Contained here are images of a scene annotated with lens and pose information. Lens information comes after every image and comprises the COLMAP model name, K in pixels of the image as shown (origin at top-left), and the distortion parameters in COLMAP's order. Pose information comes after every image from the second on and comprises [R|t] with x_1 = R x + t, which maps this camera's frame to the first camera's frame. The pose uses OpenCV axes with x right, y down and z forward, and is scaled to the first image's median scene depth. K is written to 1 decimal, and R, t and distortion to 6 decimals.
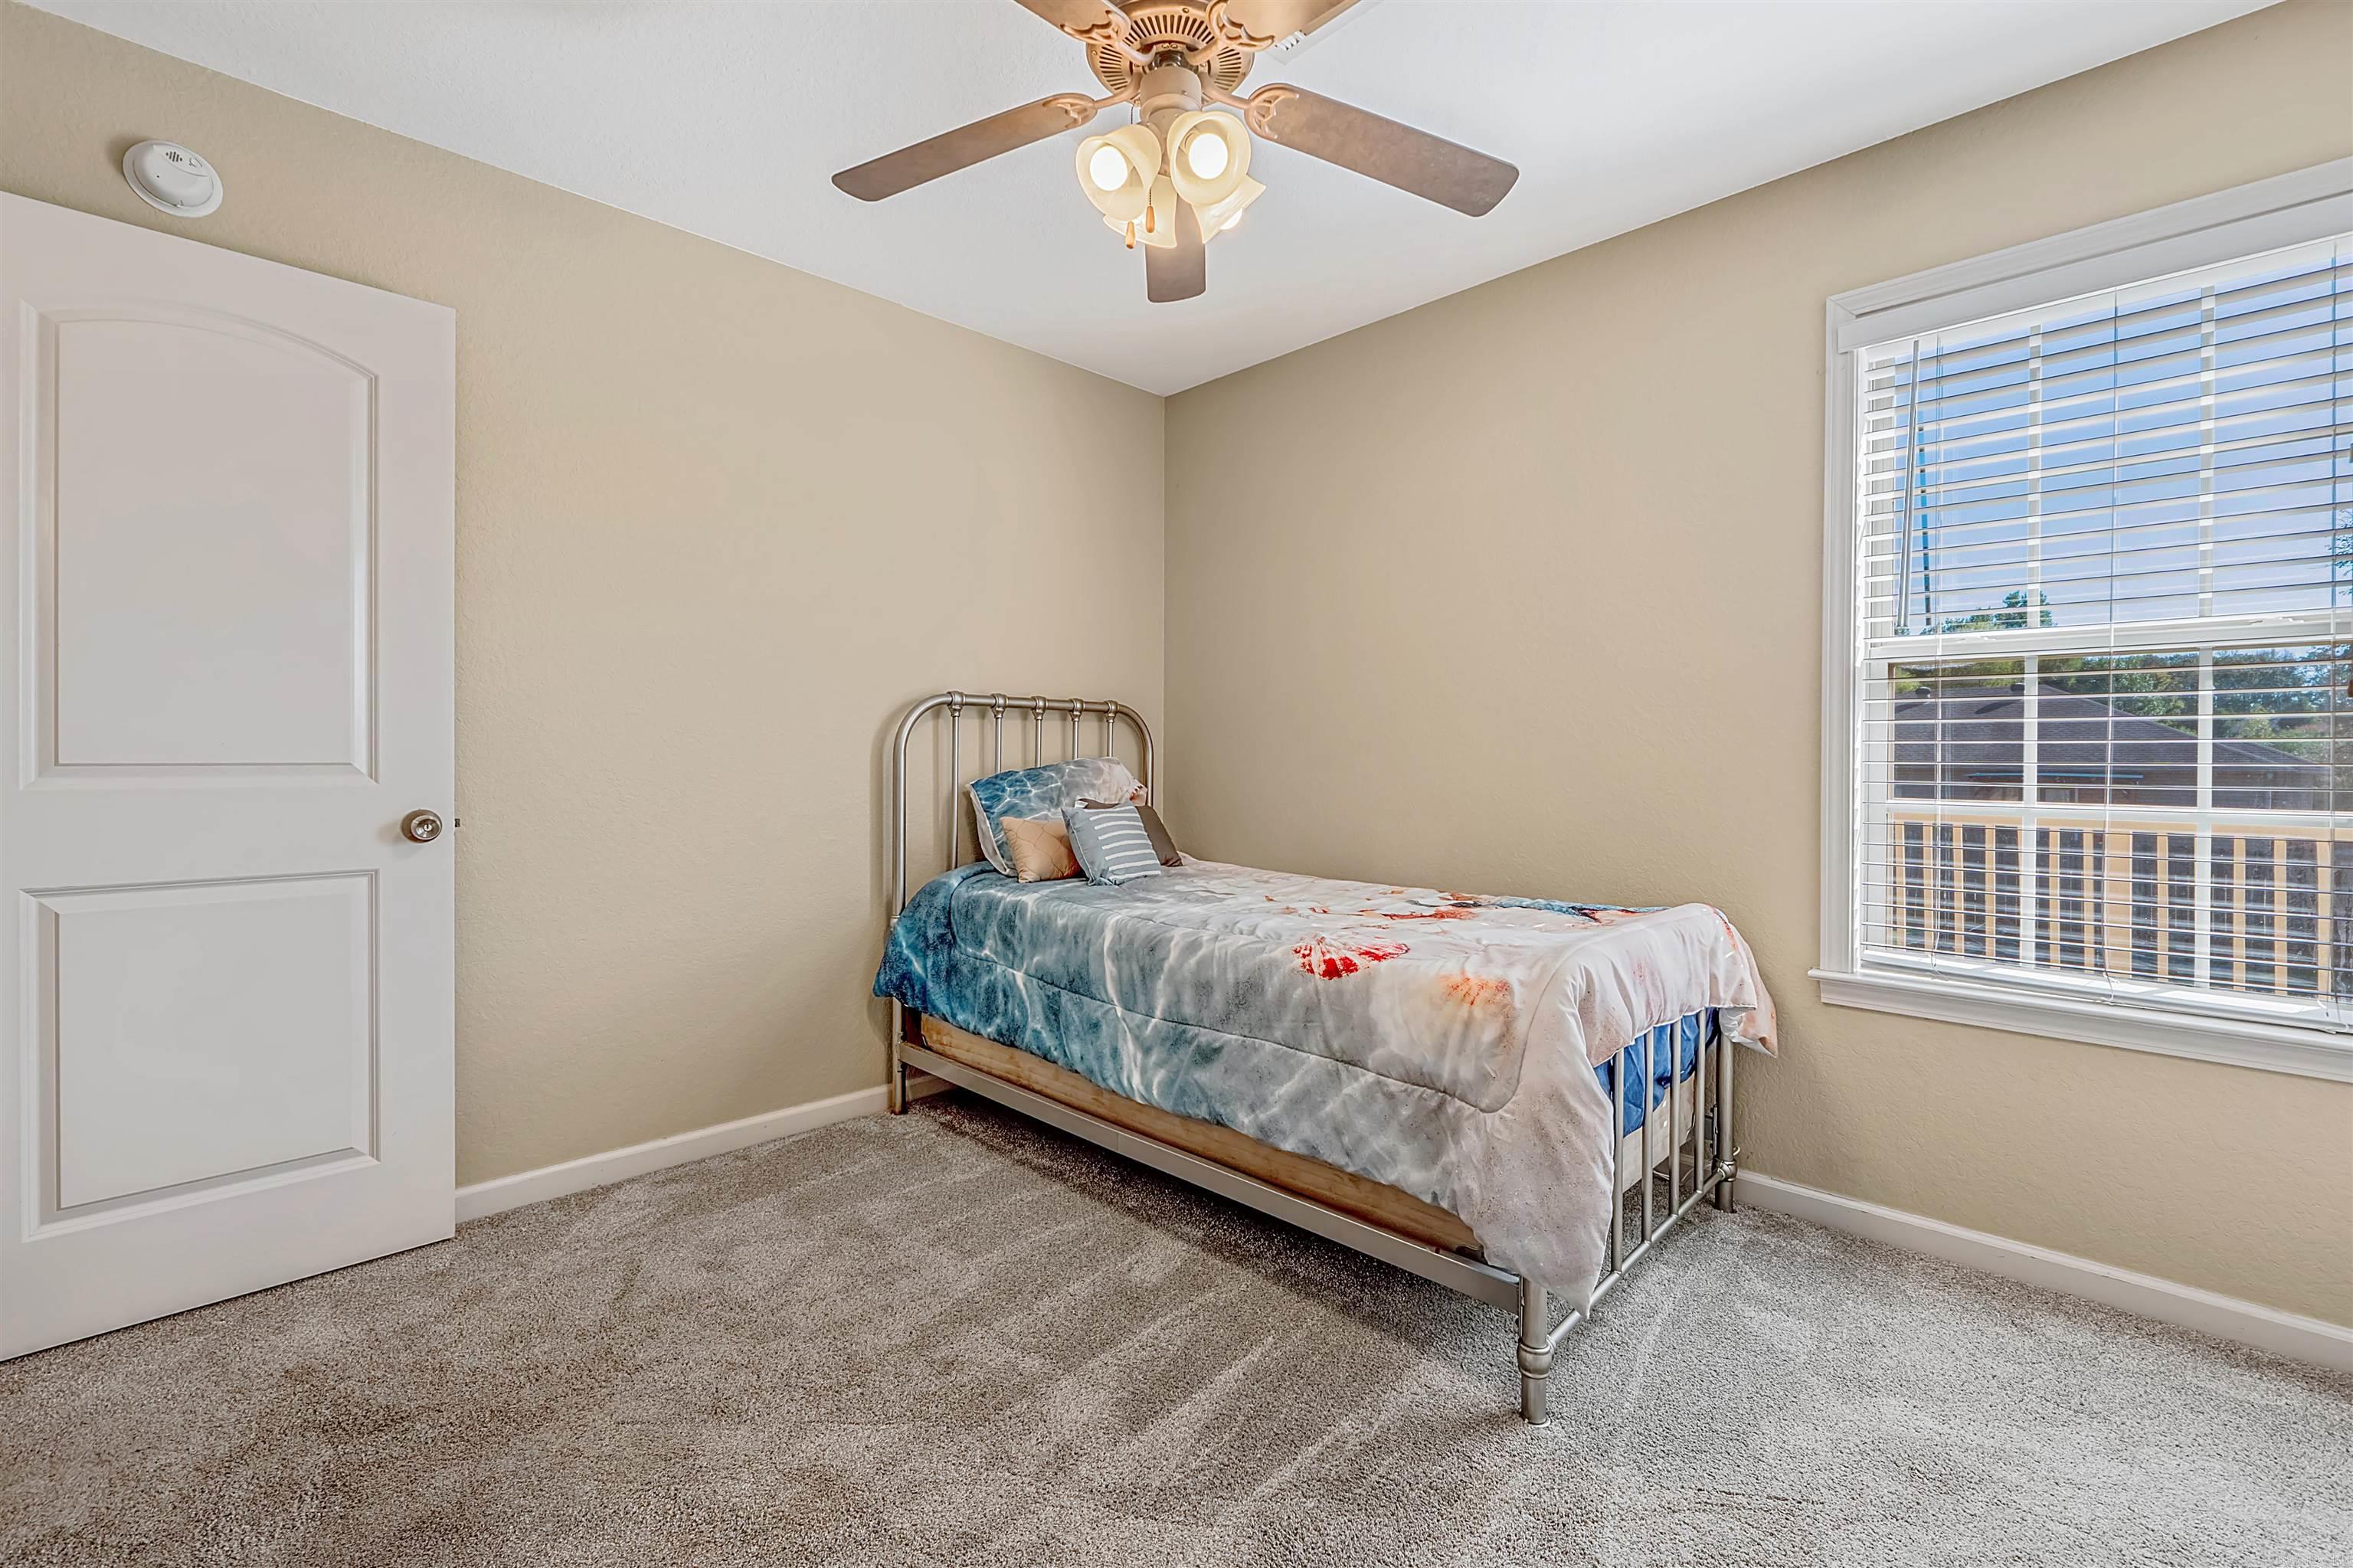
lens RADIAL K [[1017.5, 0, 1175.9], [0, 1017.5, 751.1], [0, 0, 1]] dist [-0.000963, -0.000146]
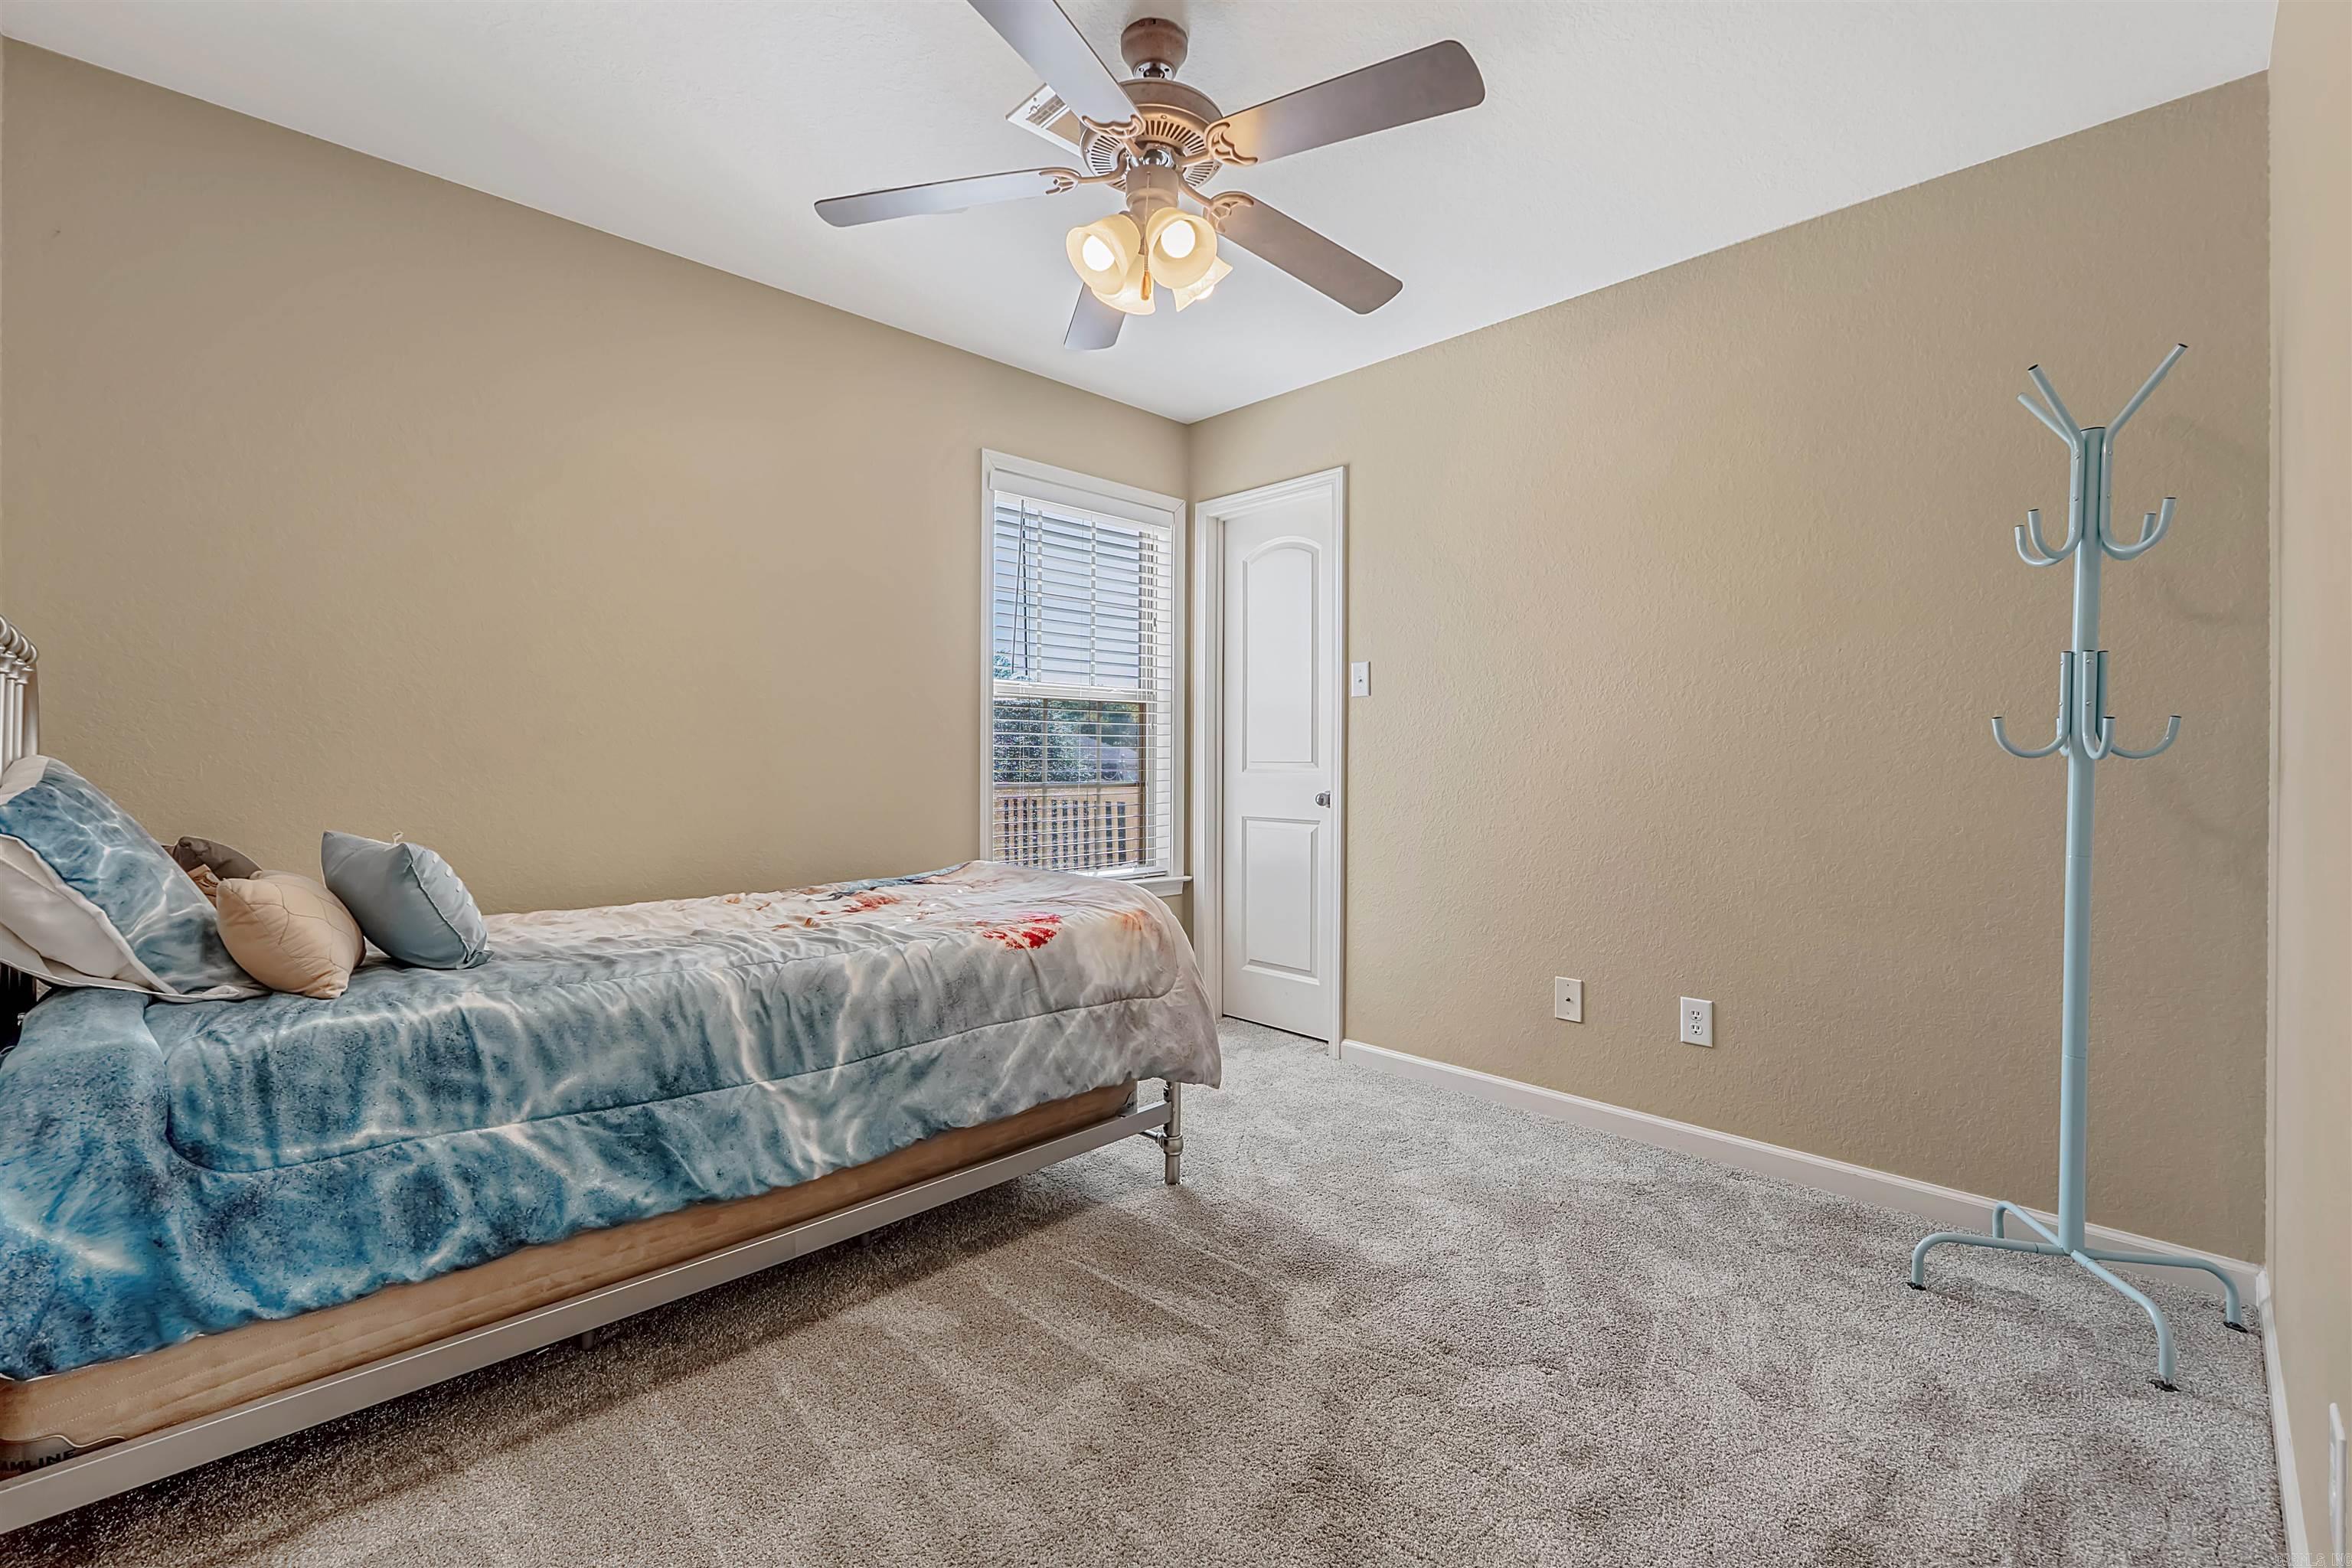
lens RADIAL K [[1001.3, 0, 1192.6], [0, 1001.3, 748.6], [0, 0, 1]] dist [-0.012310, -0.000002]
pose [[-0.007837, 0.004874, 0.999957, -0.851433], [-0.008080, 0.999955, -0.004937, 0.001003], [-0.999937, -0.008118, -0.007797, 0.714520]]
